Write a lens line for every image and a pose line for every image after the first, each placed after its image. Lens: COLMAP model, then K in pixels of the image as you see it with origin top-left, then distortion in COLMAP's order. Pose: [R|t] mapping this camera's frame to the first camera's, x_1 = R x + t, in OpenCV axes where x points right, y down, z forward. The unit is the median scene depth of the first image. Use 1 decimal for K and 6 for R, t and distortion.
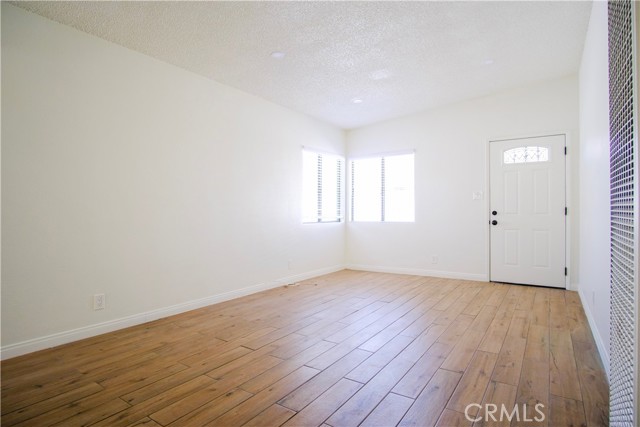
lens RADIAL K [[345.0, 0, 317.2], [0, 345.0, 211.9], [0, 0, 1]] dist [-0.031688, 0.001412]
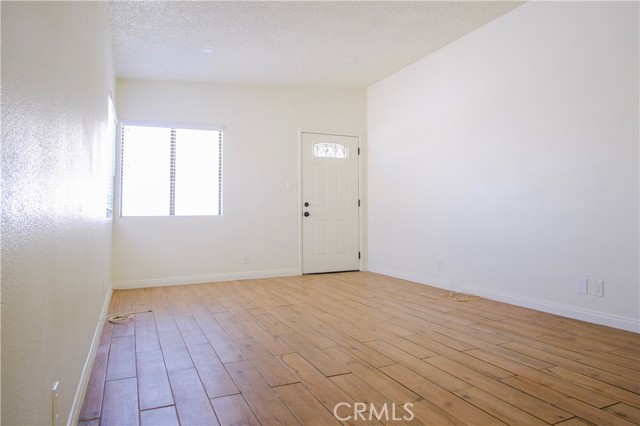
lens RADIAL K [[437.0, 0, 335.0], [0, 437.0, 196.3], [0, 0, 1]] dist [-0.029638, 0.000297]
pose [[0.501840, 0.034604, 0.864268, -0.540067], [0.002694, 0.999132, -0.041568, 0.032714], [-0.864956, 0.023189, 0.501312, 0.290700]]
